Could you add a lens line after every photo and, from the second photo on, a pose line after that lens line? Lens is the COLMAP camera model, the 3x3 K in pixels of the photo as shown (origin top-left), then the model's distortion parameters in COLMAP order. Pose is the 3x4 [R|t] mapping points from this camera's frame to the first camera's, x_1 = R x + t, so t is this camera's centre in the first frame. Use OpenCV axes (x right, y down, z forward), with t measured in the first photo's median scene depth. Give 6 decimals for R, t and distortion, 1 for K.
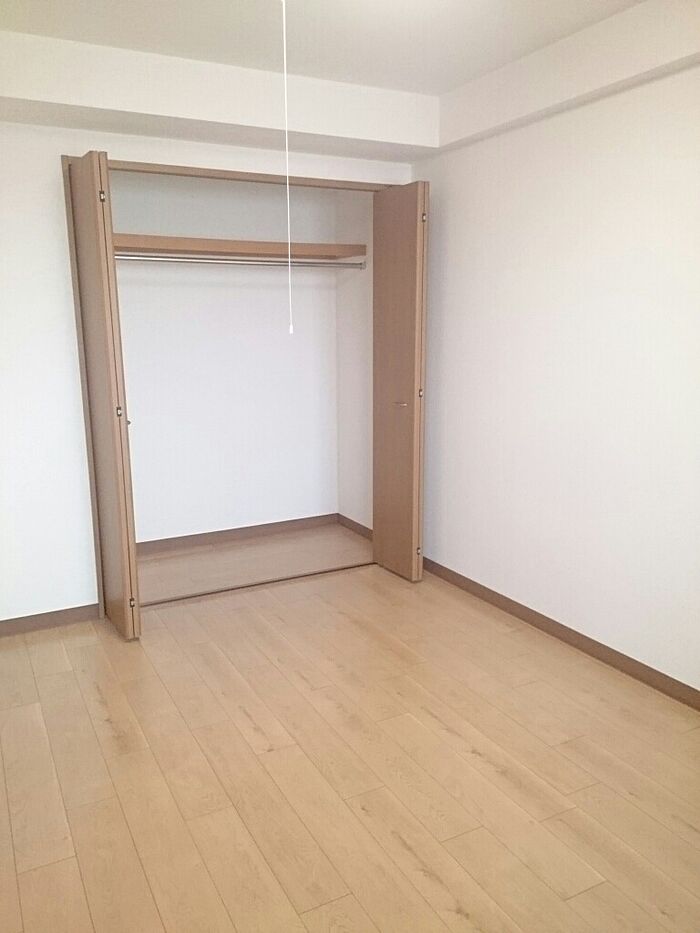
lens RADIAL K [[722.8, 0, 350.0], [0, 722.8, 466.5], [0, 0, 1]] dist [-0.004986, -0.002685]
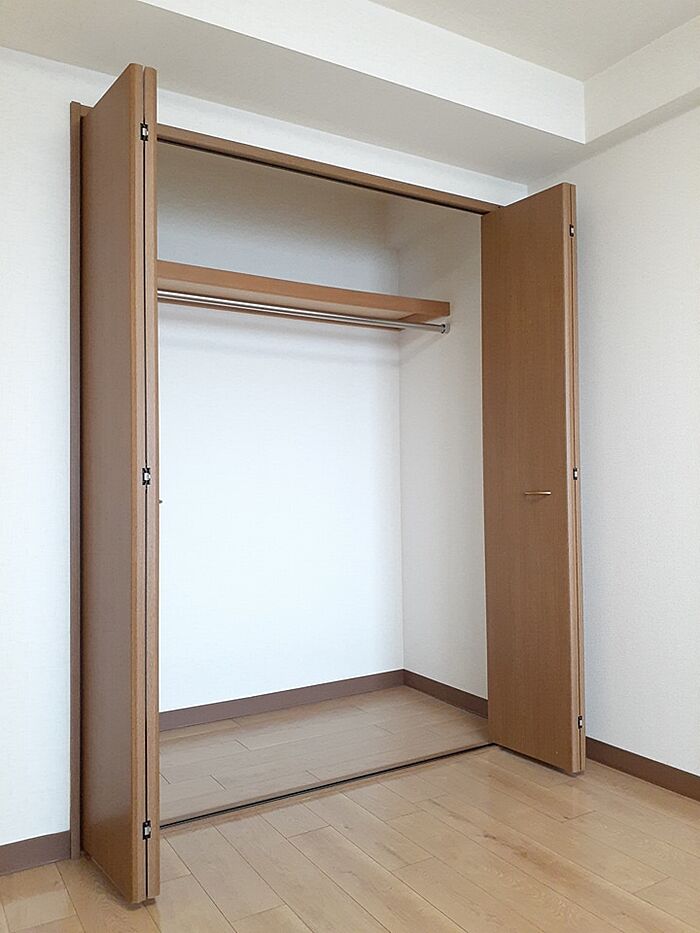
lens RADIAL K [[749.2, 0, 350.1], [0, 749.2, 454.4], [0, 0, 1]] dist [0.173844, -0.280394]
pose [[0.998598, -0.001244, 0.052910, -0.151684], [0.013536, 0.972473, -0.232623, 0.043915], [-0.051164, 0.233013, 0.971127, 0.313239]]
